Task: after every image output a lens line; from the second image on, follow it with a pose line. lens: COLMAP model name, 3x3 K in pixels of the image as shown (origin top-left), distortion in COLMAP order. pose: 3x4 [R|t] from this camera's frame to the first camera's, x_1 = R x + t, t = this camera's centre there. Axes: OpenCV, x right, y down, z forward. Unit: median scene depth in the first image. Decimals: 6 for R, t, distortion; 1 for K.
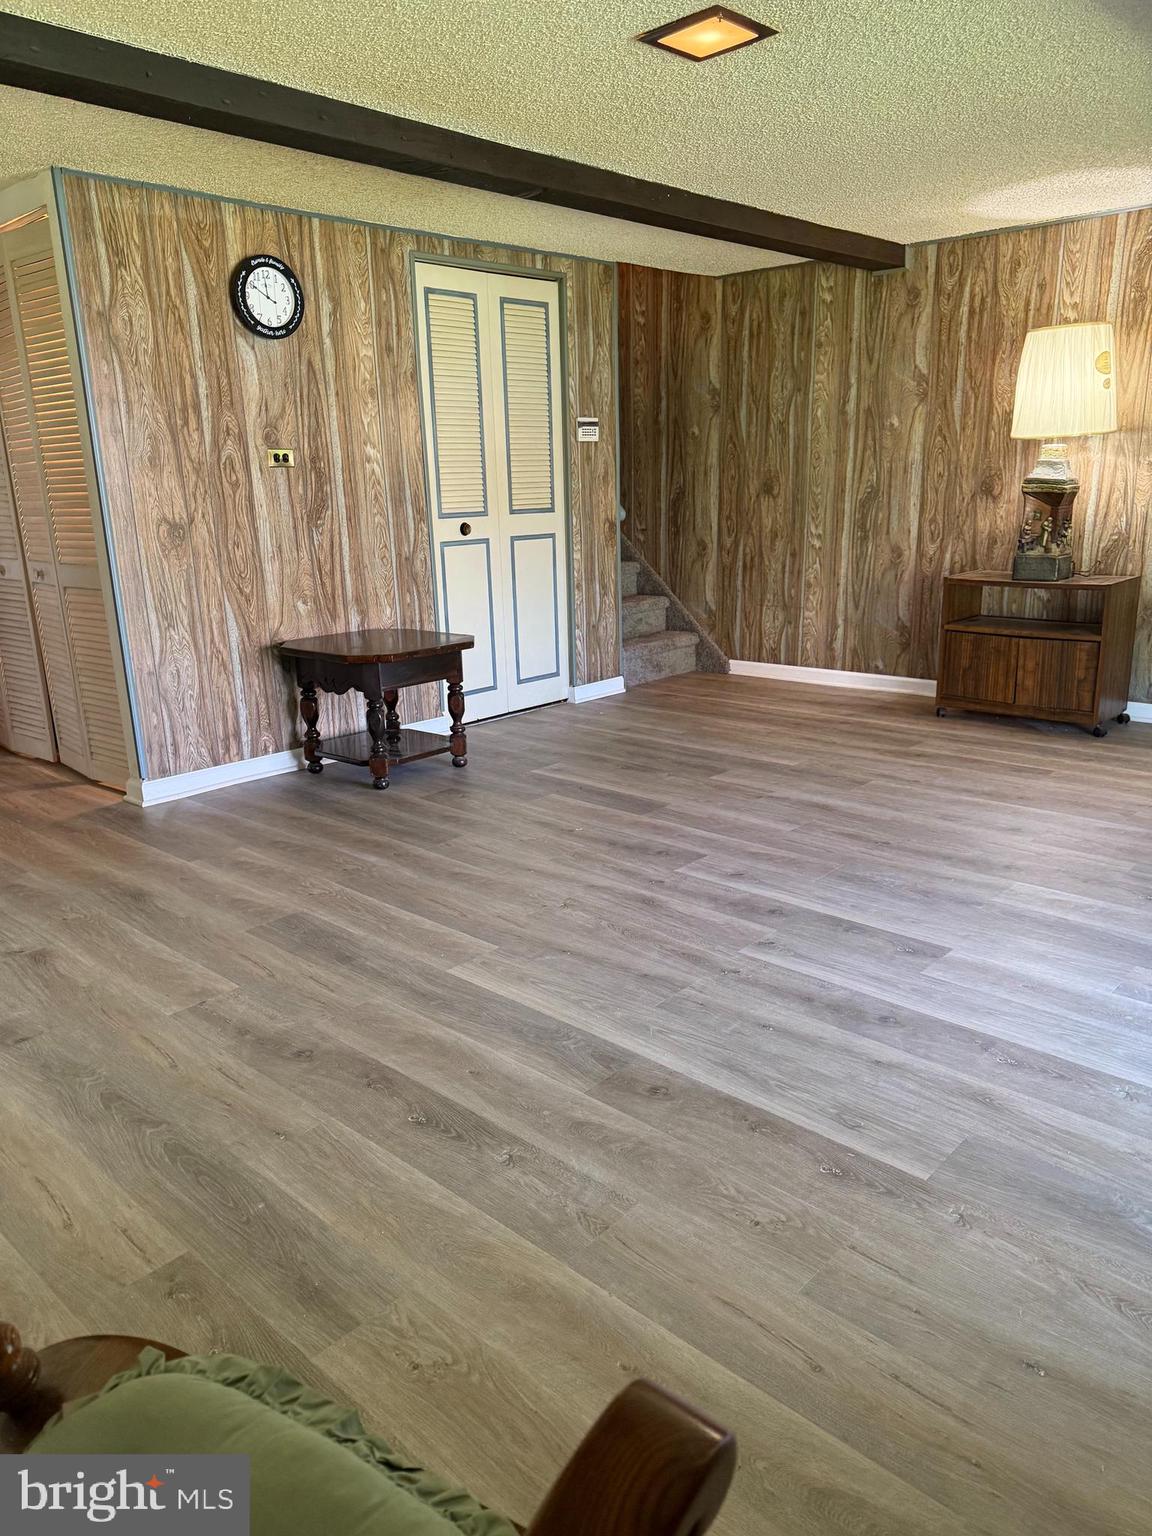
lens RADIAL K [[1093.8, 0, 578.2], [0, 1093.8, 772.9], [0, 0, 1]] dist [0.106971, -0.096179]
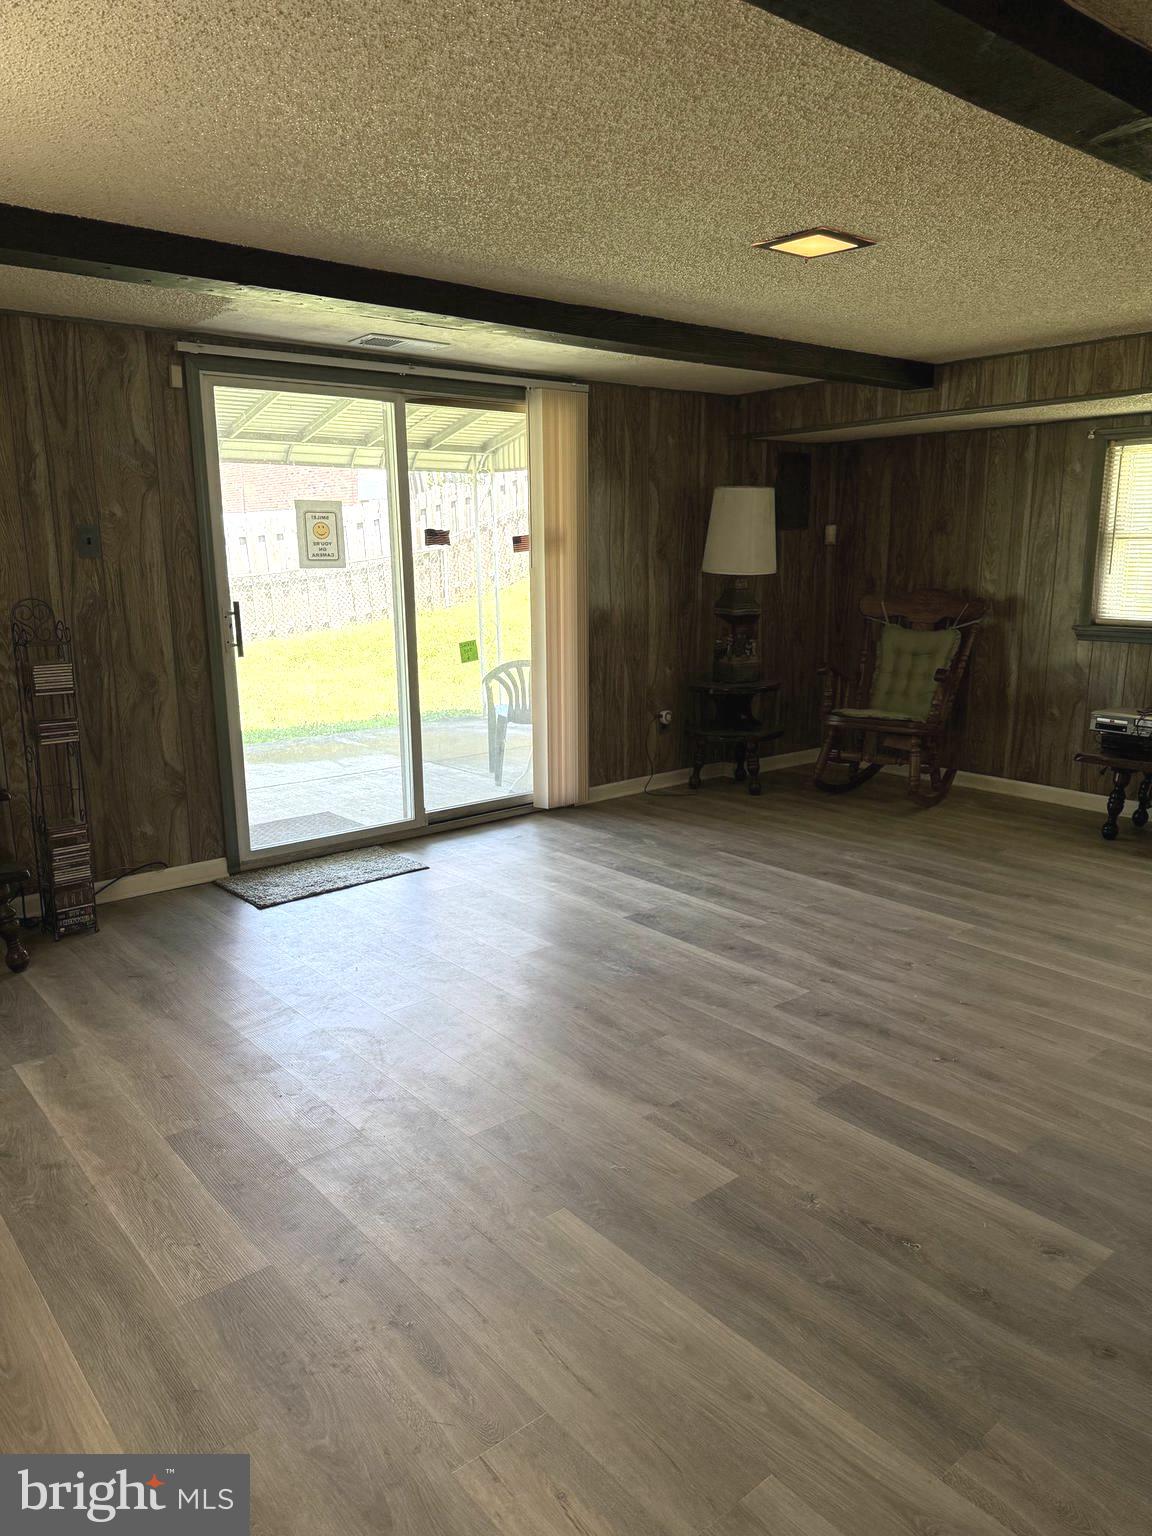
lens RADIAL K [[1093.8, 0, 577.4], [0, 1093.8, 770.6], [0, 0, 1]] dist [0.106971, -0.096179]
pose [[-0.990249, -0.007007, 0.139129, 0.168611], [0.056914, 0.891229, 0.449969, -0.588850], [-0.127149, 0.453500, -0.882140, 1.922851]]
